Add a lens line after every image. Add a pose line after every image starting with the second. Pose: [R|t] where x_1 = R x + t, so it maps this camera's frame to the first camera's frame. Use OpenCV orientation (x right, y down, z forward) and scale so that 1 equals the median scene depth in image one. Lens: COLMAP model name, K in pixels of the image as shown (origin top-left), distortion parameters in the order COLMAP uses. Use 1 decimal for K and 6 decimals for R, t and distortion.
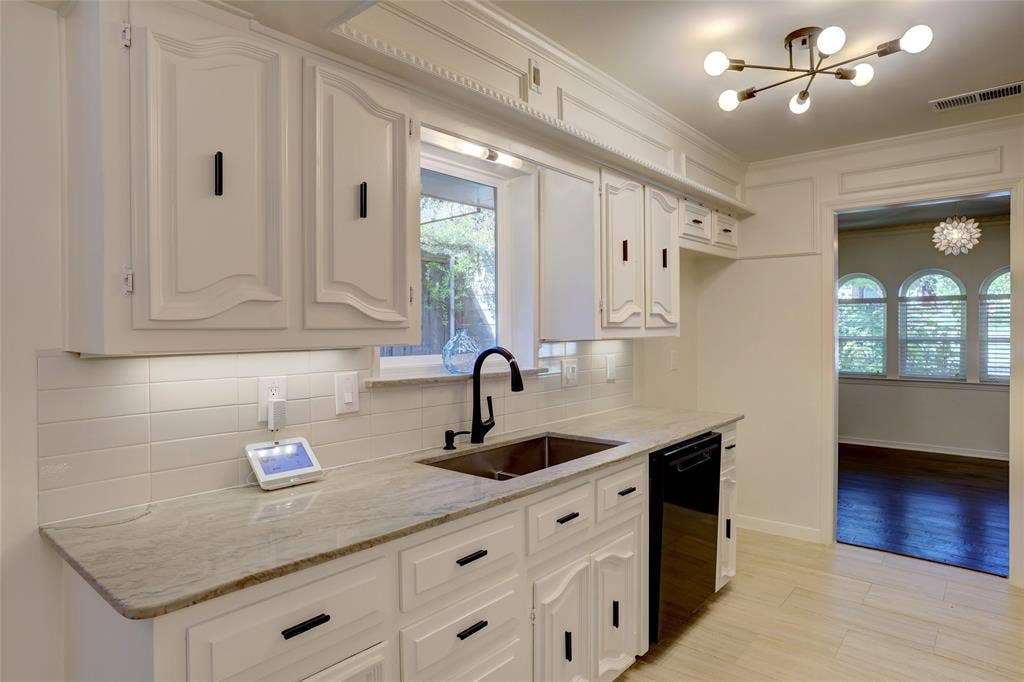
lens RADIAL K [[589.3, 0, 522.4], [0, 589.3, 339.1], [0, 0, 1]] dist [-0.022586, 0.004474]
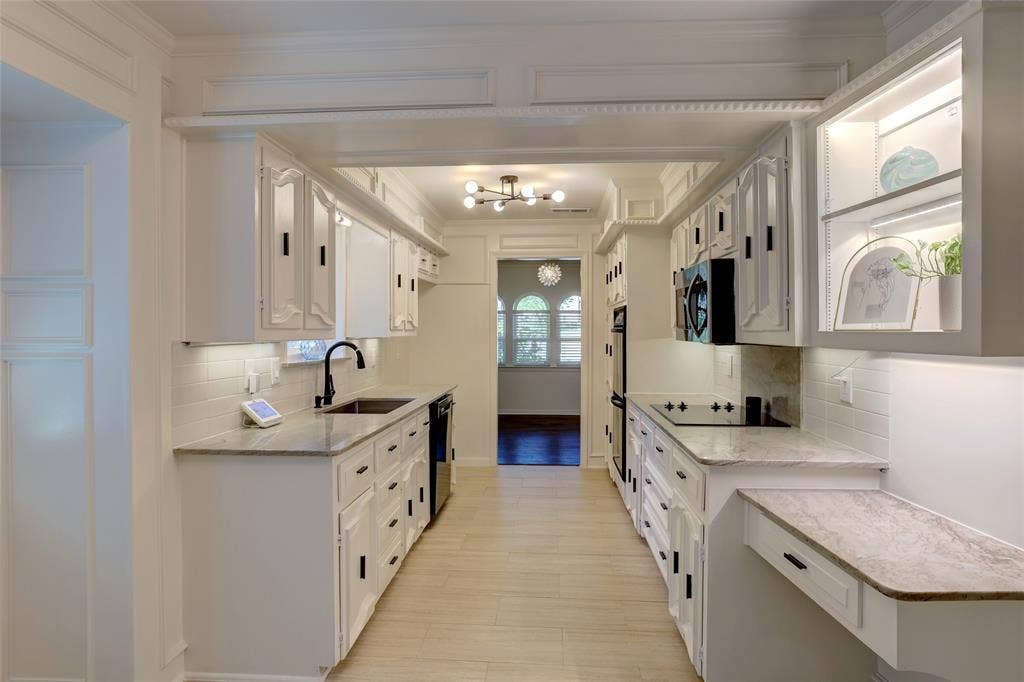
lens RADIAL K [[589.3, 0, 508.7], [0, 589.3, 336.6], [0, 0, 1]] dist [-0.022586, 0.004474]
pose [[0.813447, 0.001385, 0.581637, -0.512772], [0.003209, 0.999971, -0.006869, 0.010416], [-0.581630, 0.007454, 0.813419, -0.450860]]
